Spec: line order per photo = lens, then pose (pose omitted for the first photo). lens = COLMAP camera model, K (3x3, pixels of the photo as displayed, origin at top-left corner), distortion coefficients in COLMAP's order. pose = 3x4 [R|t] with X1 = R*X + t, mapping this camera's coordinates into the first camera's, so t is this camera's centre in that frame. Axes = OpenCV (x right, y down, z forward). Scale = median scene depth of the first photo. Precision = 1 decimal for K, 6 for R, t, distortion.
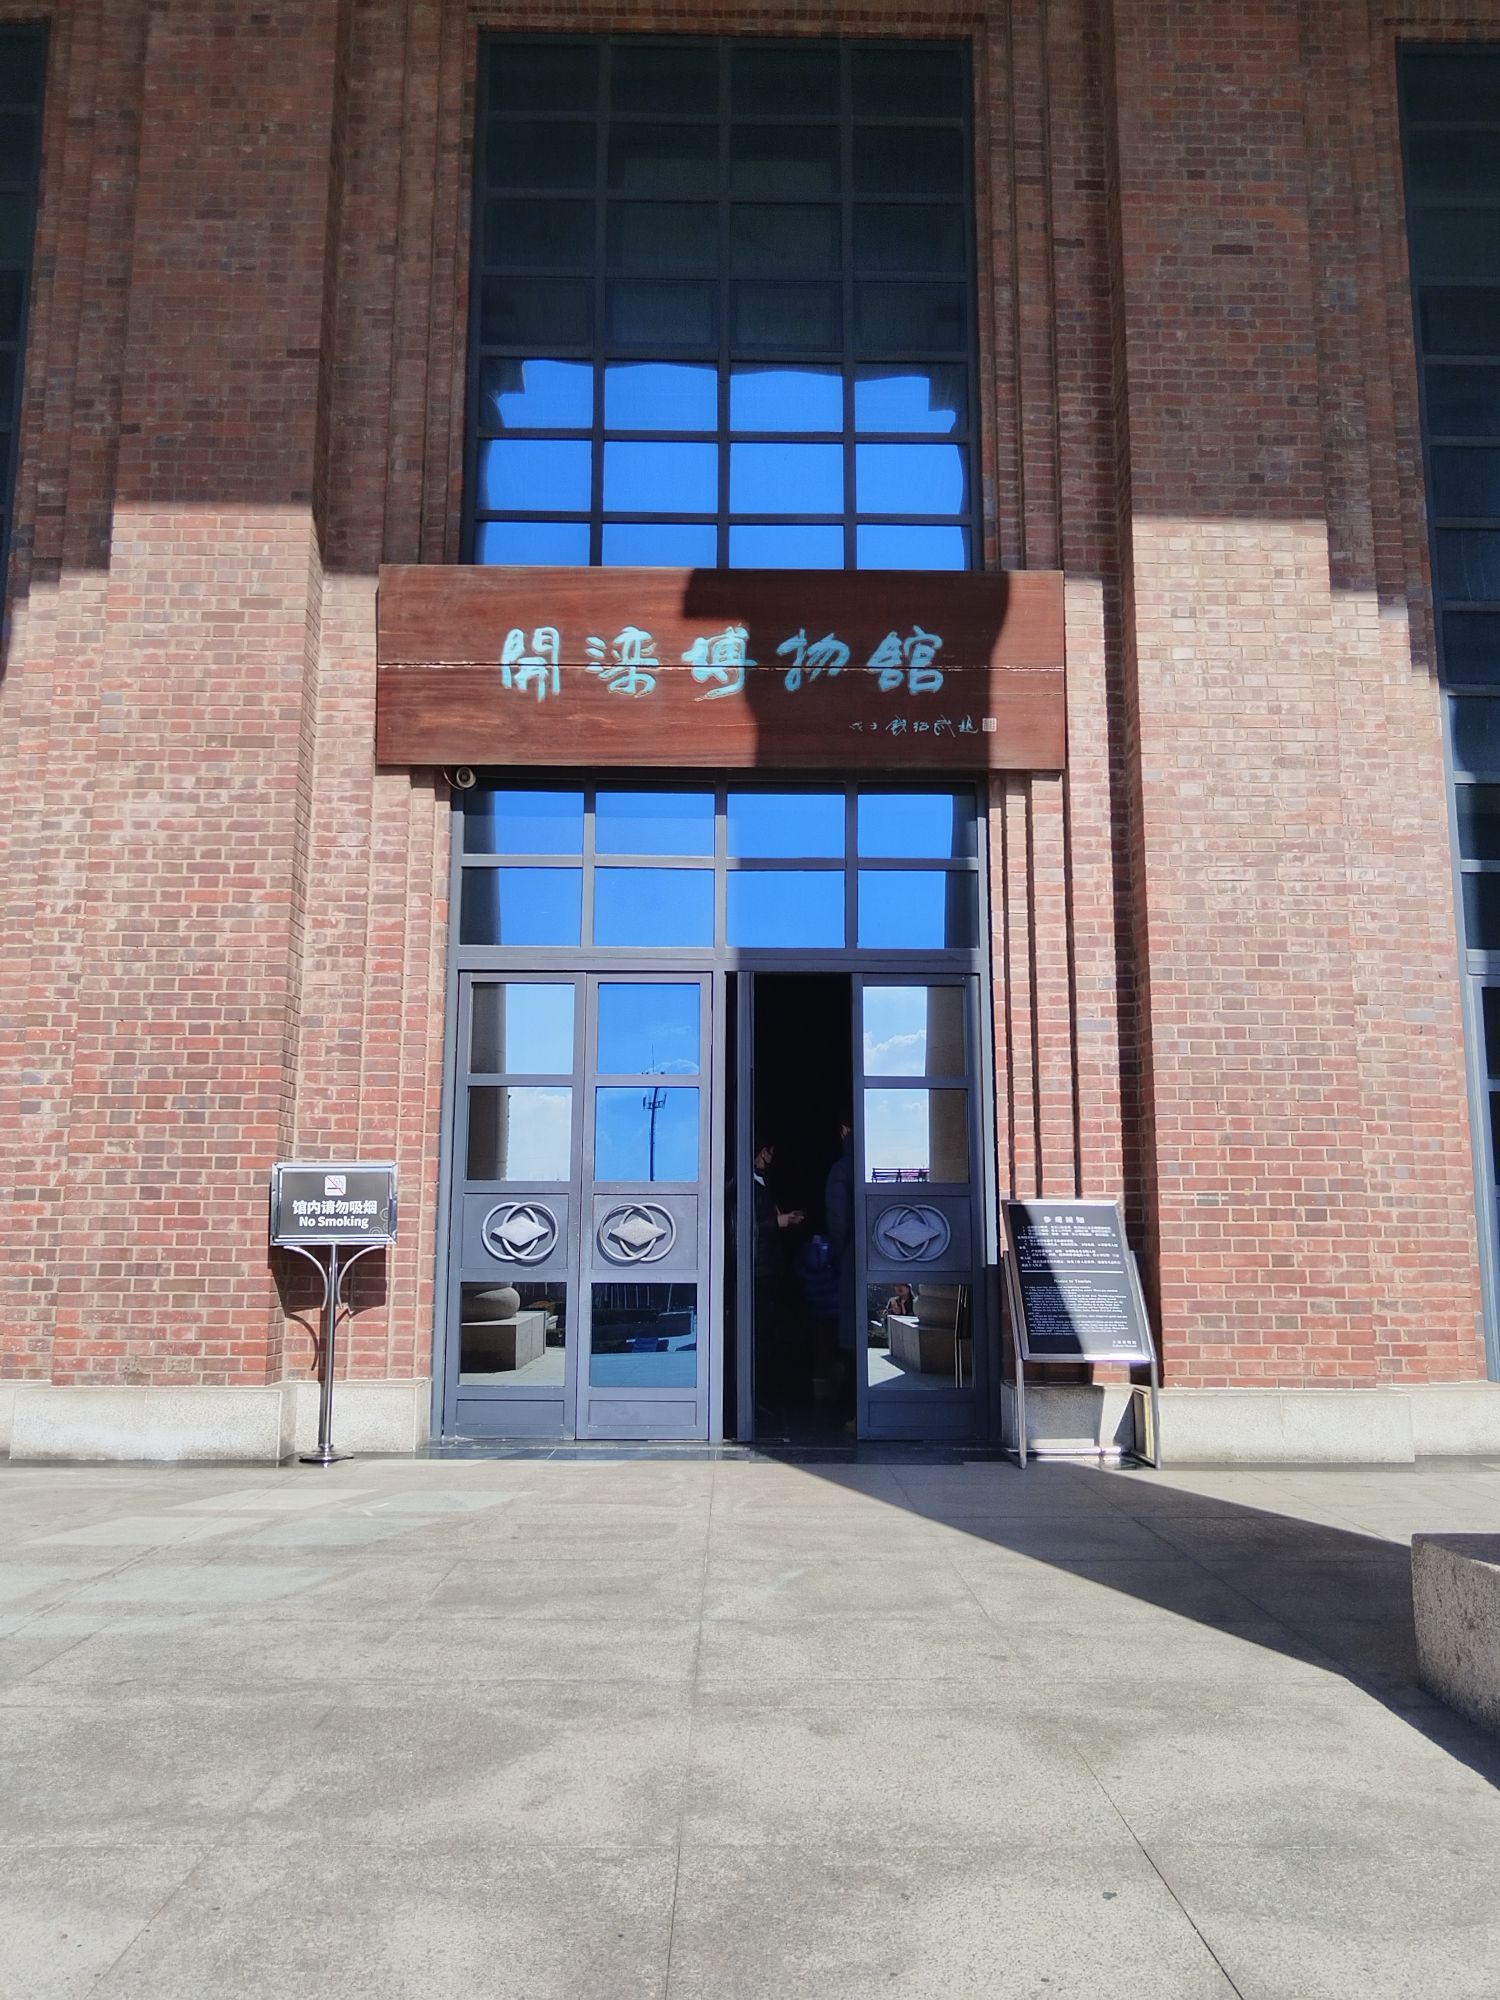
lens RADIAL K [[1515.9, 0, 754.7], [0, 1515.9, 1002.8], [0, 0, 1]] dist [0.004485, -0.001500]
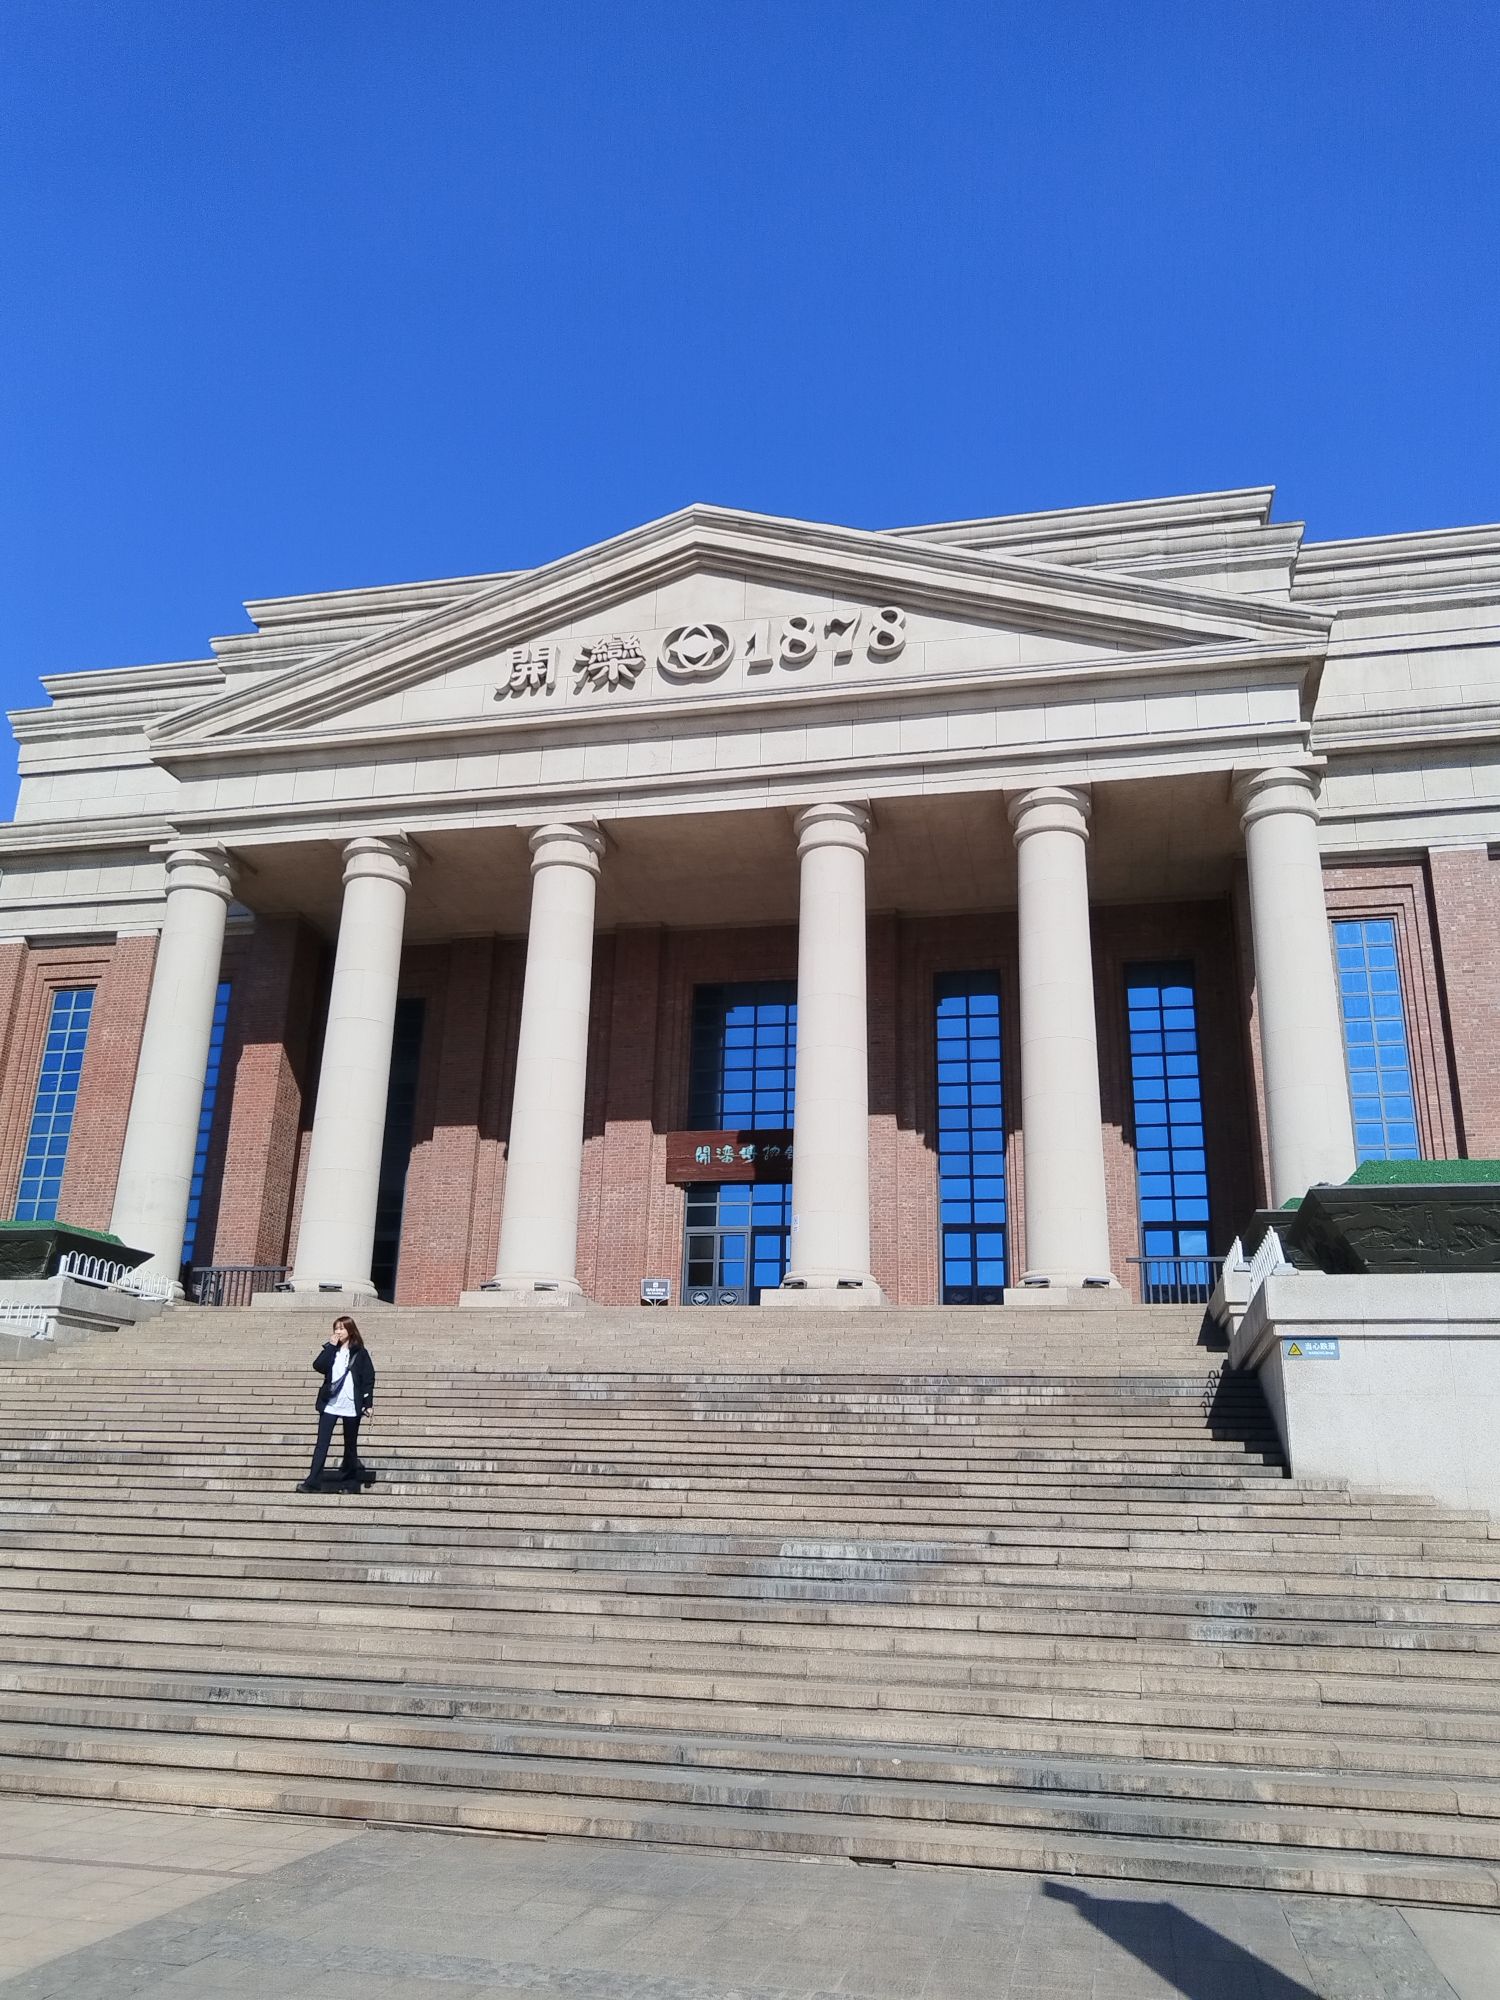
lens RADIAL K [[1515.9, 0, 771.0], [0, 1515.9, 1010.9], [0, 0, 1]] dist [0.004485, -0.001500]
pose [[0.974197, -0.054411, -0.219041, 0.927600], [0.015503, 0.984346, -0.175566, 0.107654], [0.225165, 0.167640, 0.959790, -2.878467]]
